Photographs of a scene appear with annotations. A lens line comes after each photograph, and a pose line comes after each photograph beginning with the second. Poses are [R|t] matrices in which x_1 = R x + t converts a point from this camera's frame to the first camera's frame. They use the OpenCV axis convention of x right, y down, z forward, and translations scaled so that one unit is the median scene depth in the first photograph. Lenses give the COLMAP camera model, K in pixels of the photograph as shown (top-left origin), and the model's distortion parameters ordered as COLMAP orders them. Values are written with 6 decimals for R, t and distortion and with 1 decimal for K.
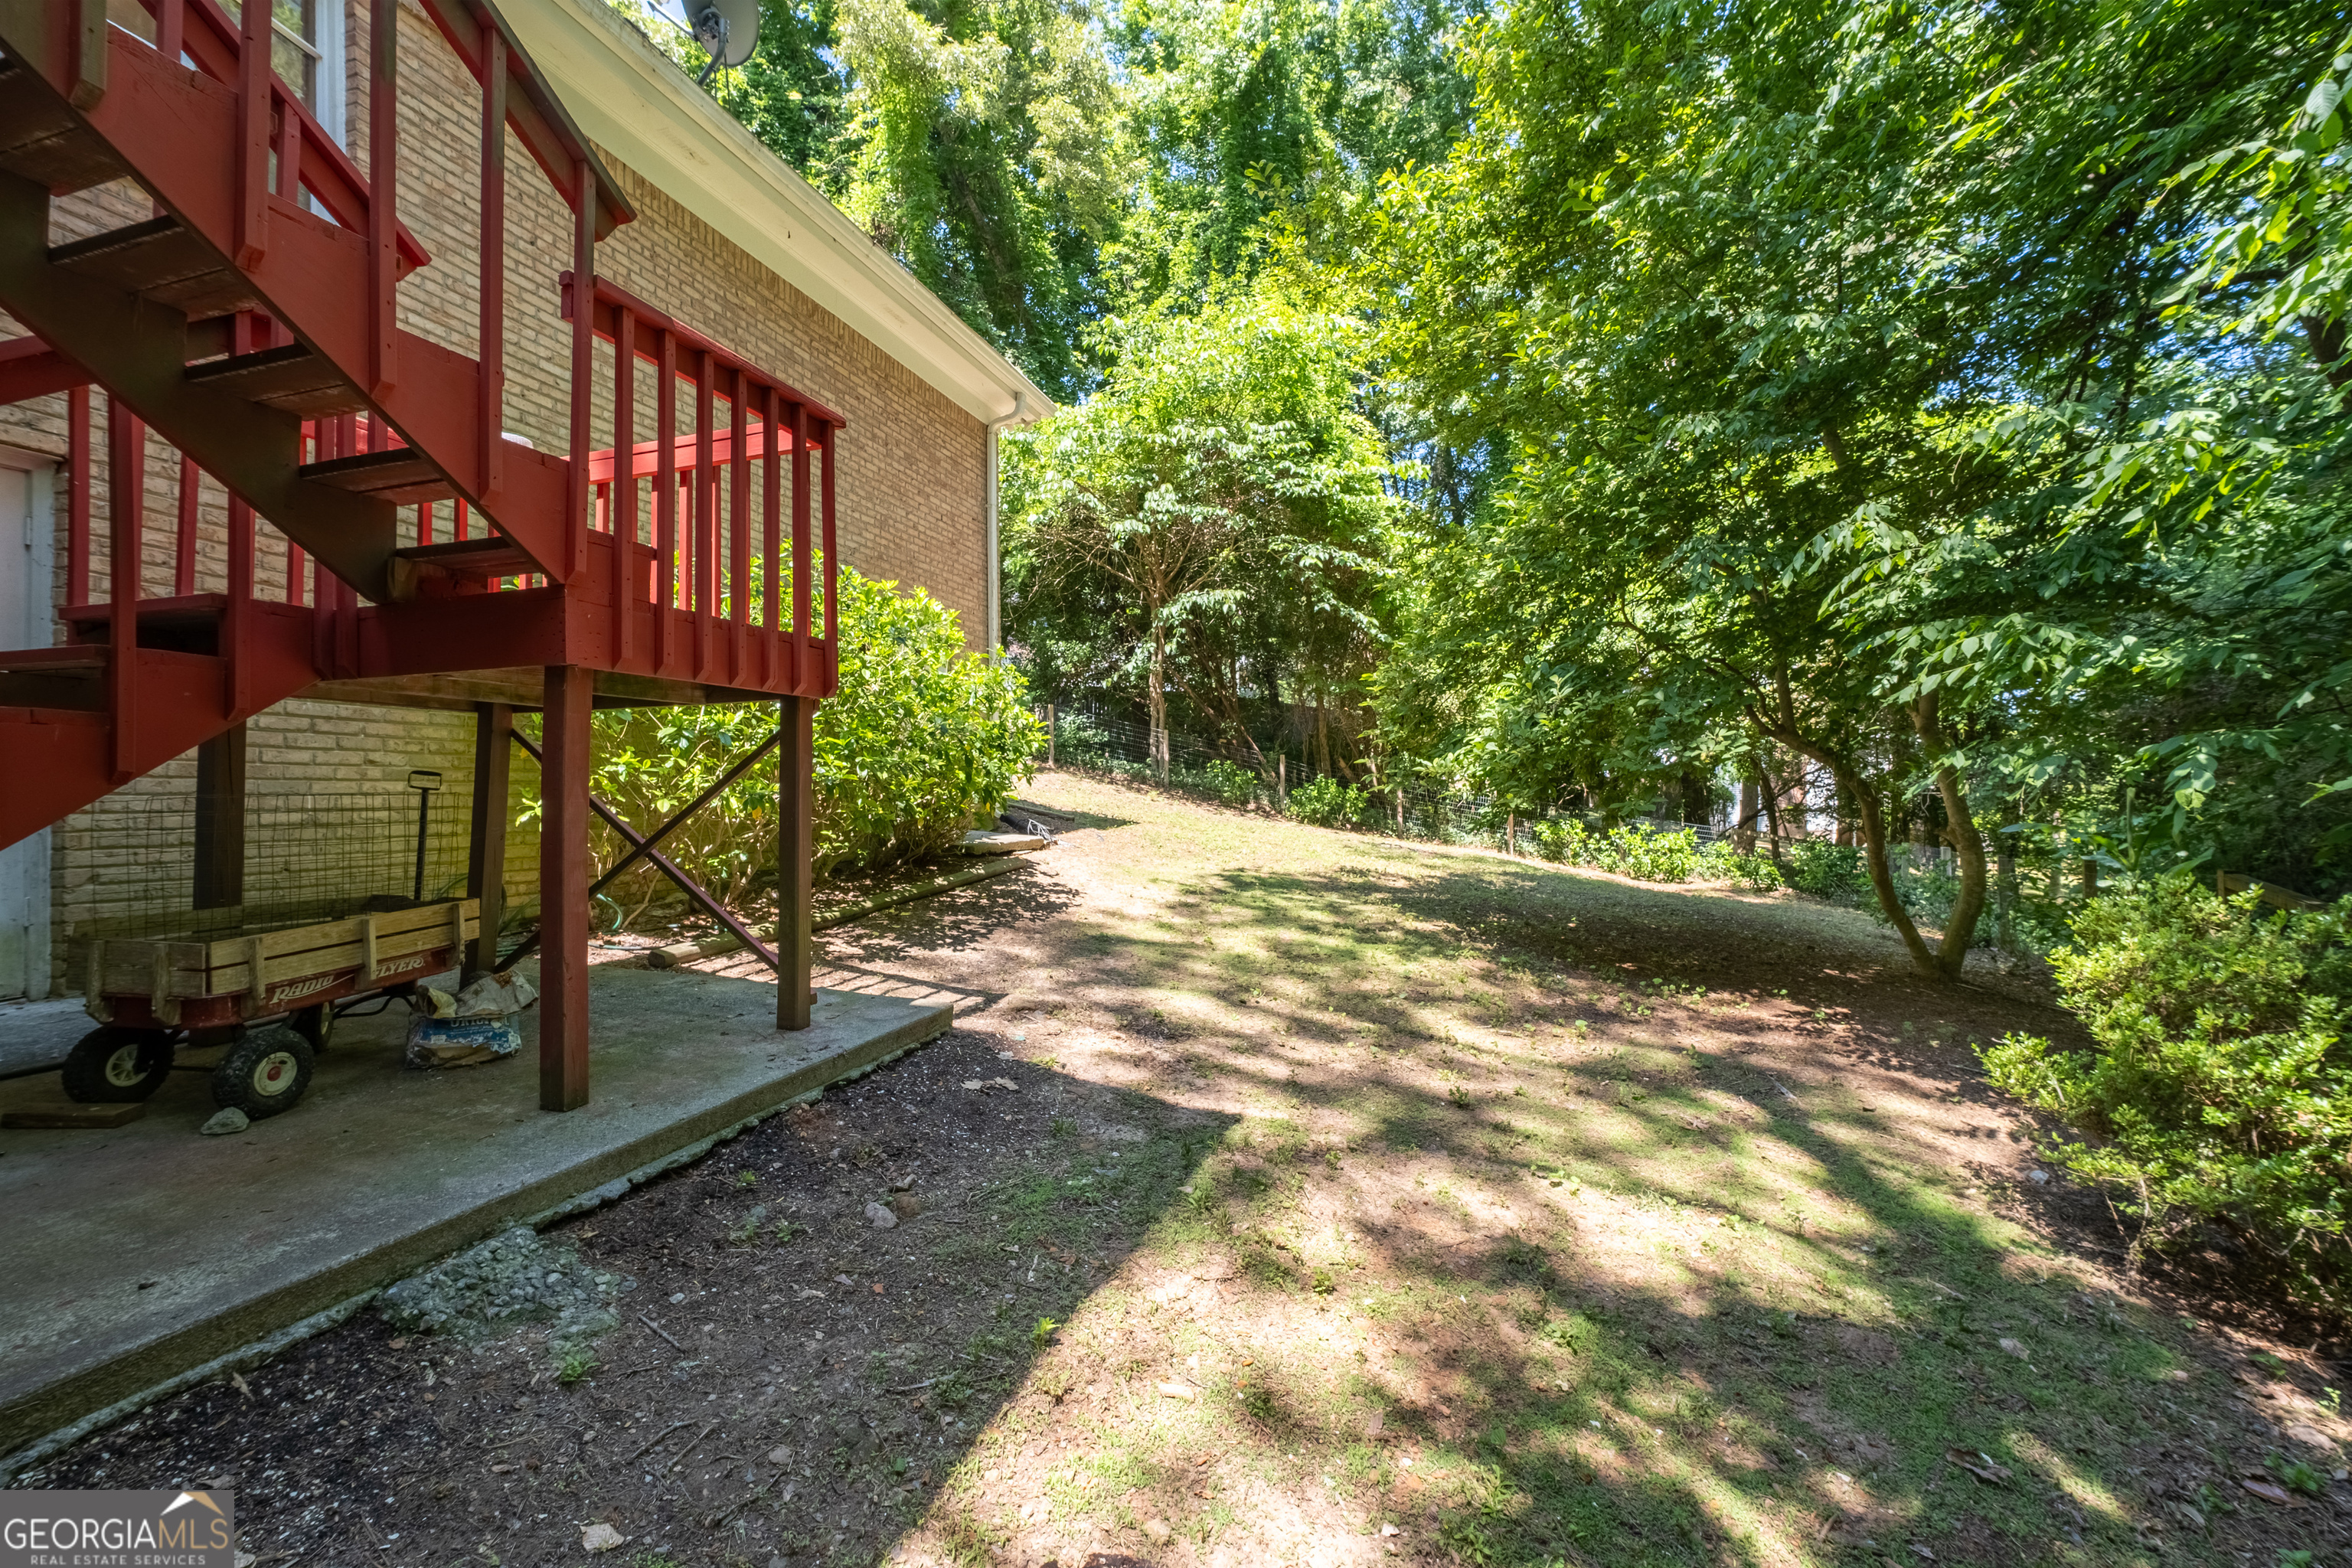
lens RADIAL K [[979.2, 0, 1176.0], [0, 979.2, 784.0], [0, 0, 1]] dist [-0.002411, -0.000088]
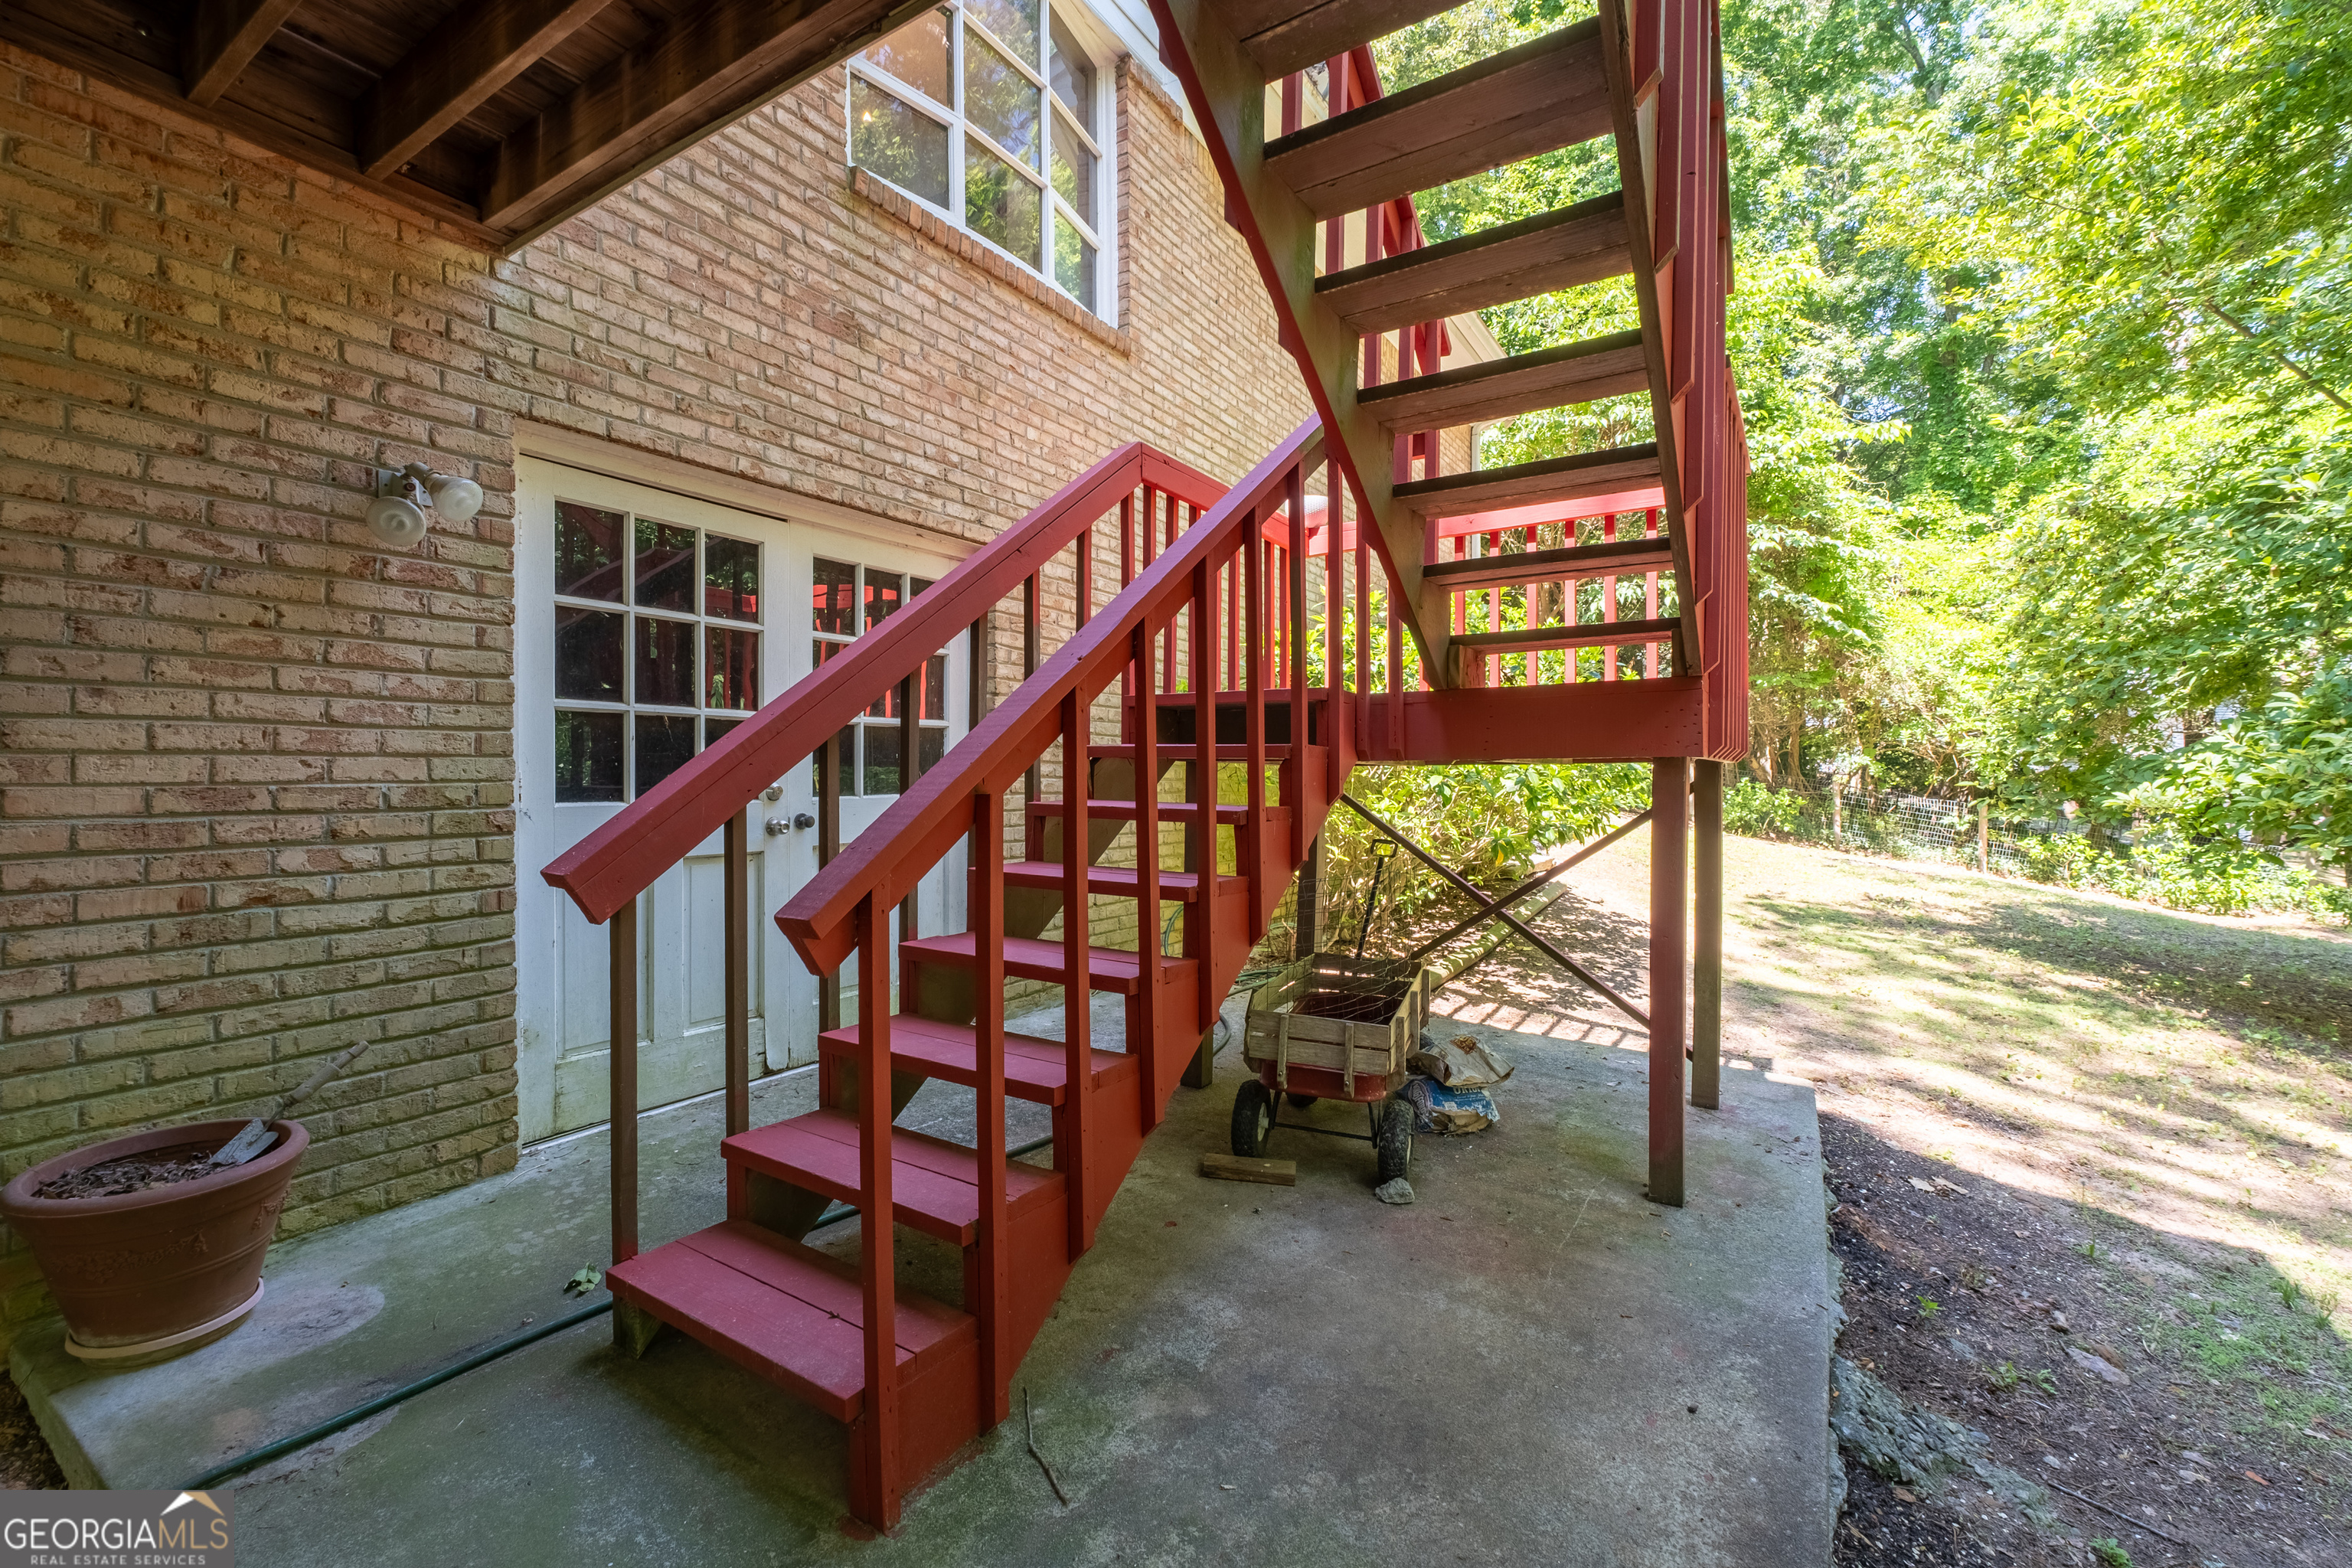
lens RADIAL K [[990.2, 0, 1176.0], [0, 990.2, 784.0], [0, 0, 1]] dist [-0.000573, 0.000112]
pose [[0.968344, 0.010169, -0.249411, -0.298152], [-0.006269, 0.999845, 0.016426, -0.036678], [0.249540, -0.014342, 0.968258, -0.032742]]
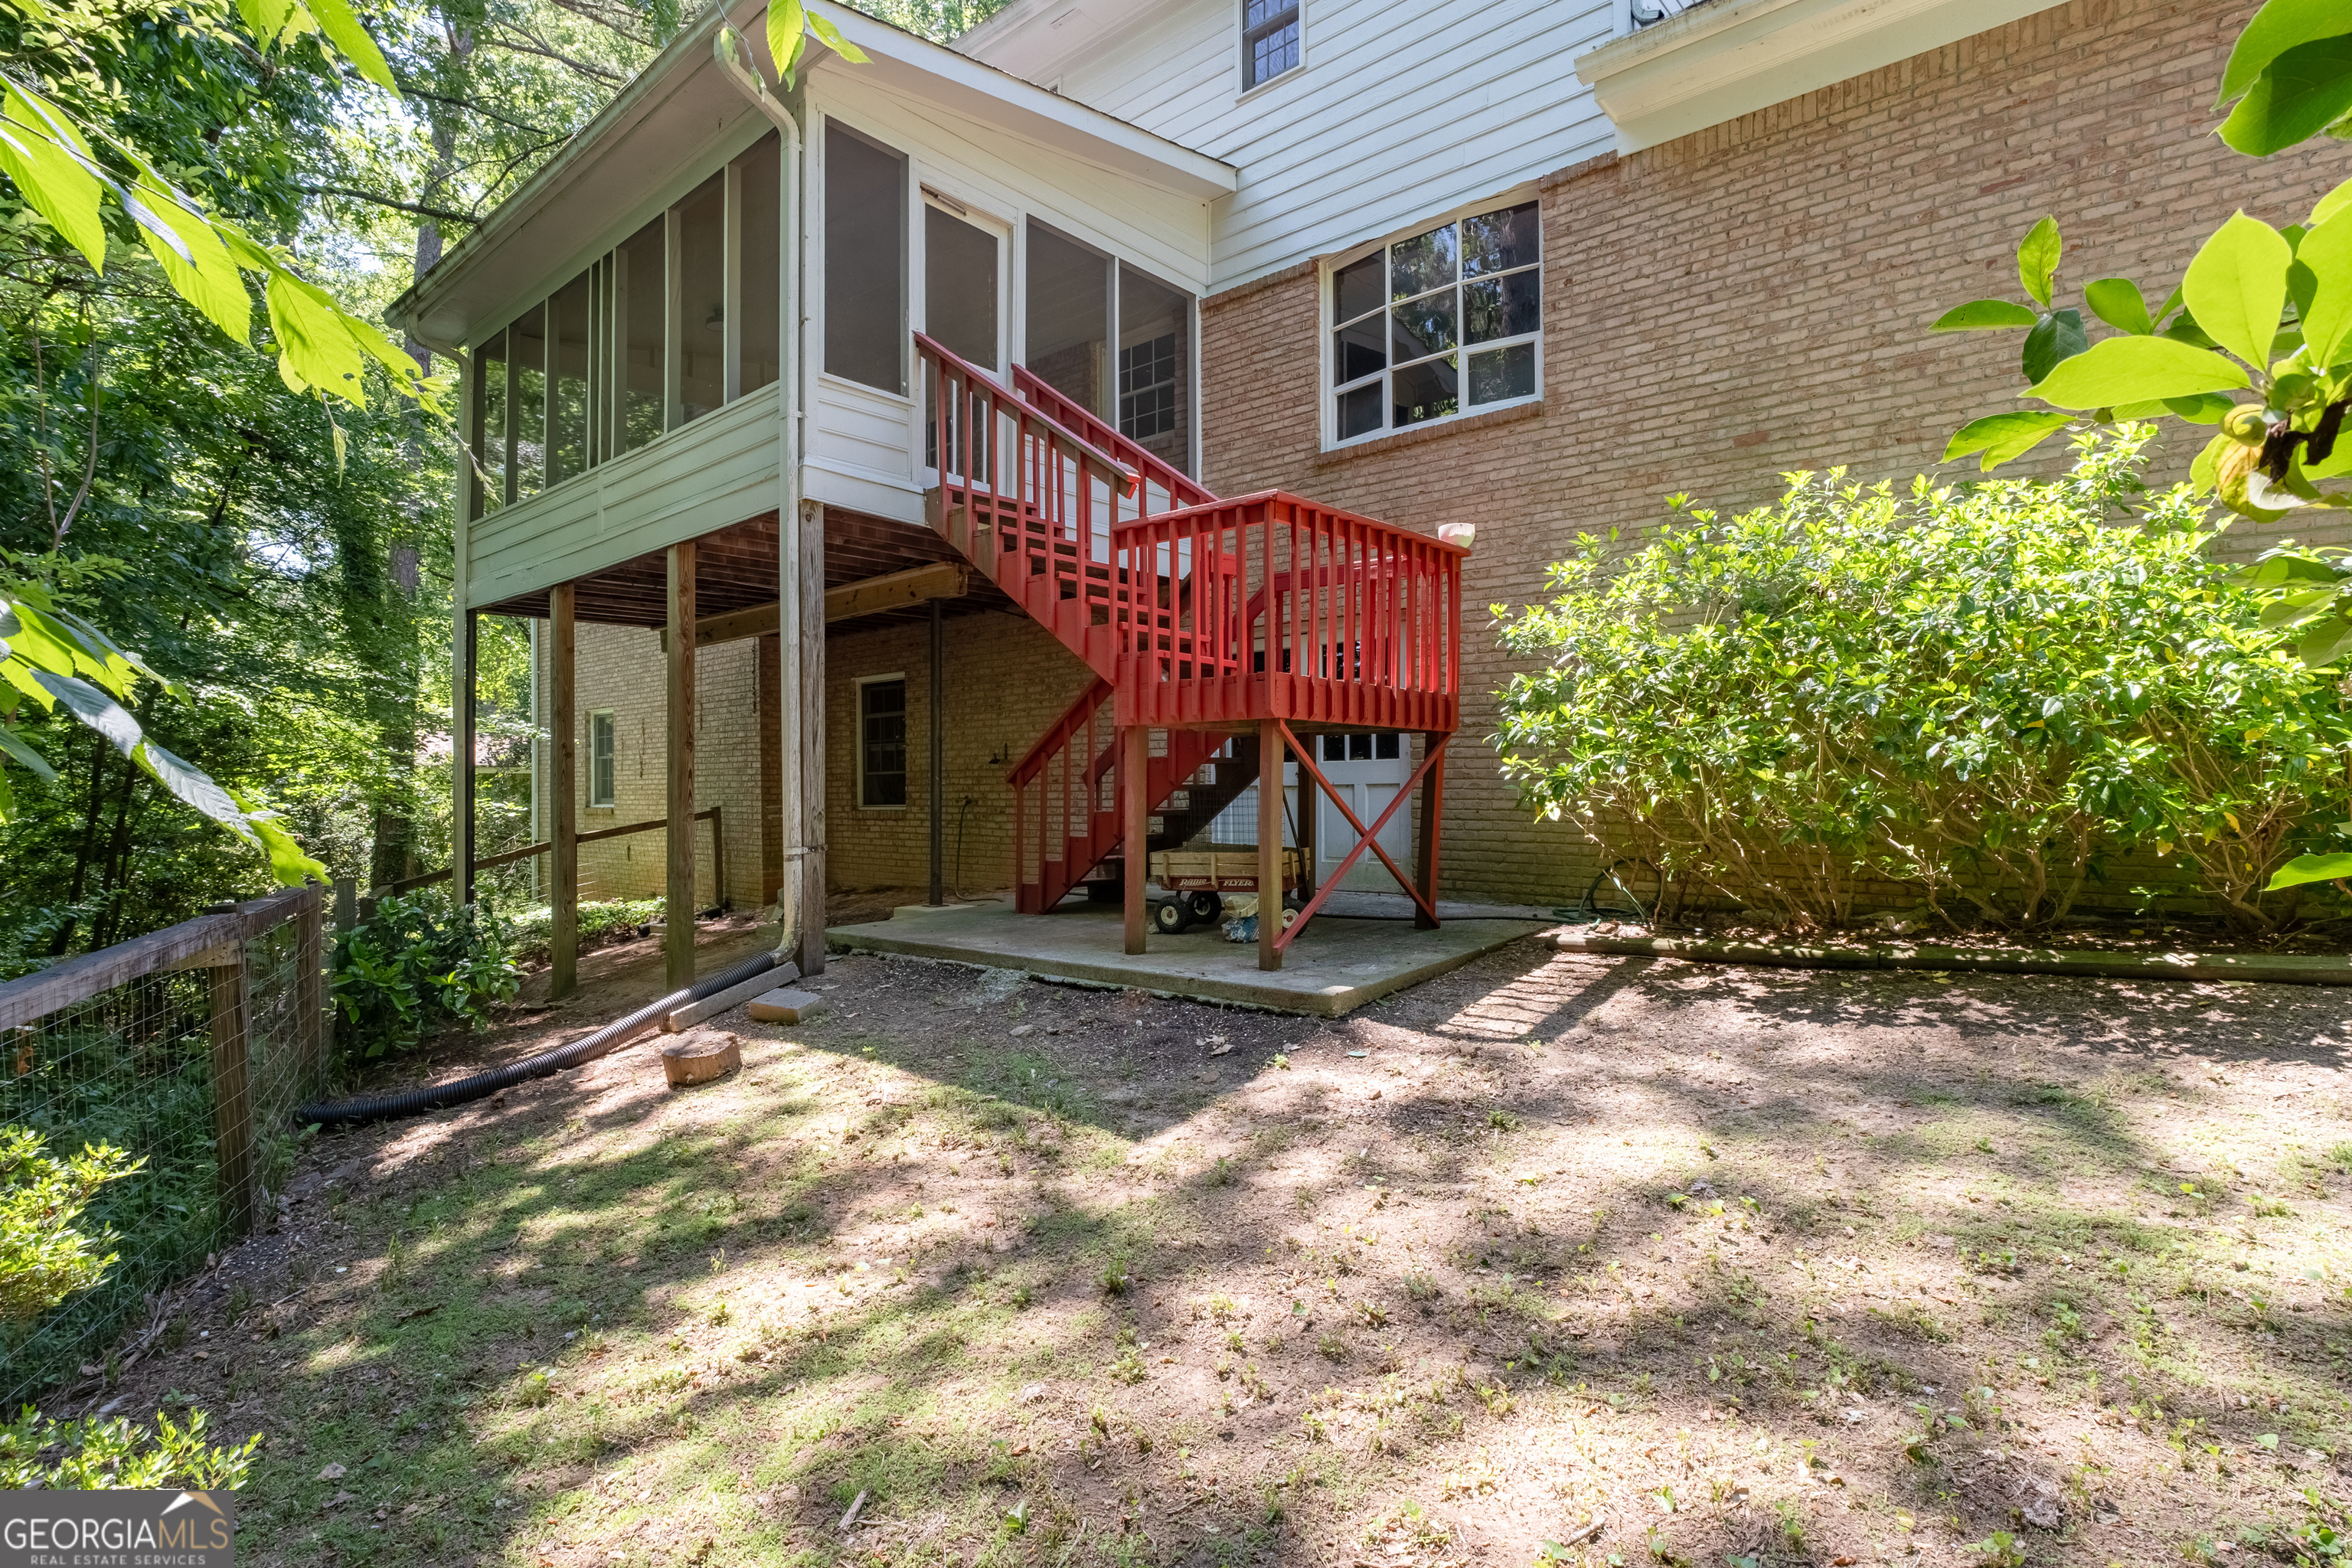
lens RADIAL K [[1150.8, 0, 1176.0], [0, 1150.8, 784.0], [0, 0, 1]] dist [-0.001137, -0.000148]
pose [[-0.398865, -0.001956, -0.917008, 0.498988], [0.005923, 0.999971, -0.004709, 0.002108], [0.916991, -0.007310, -0.398842, 0.693917]]
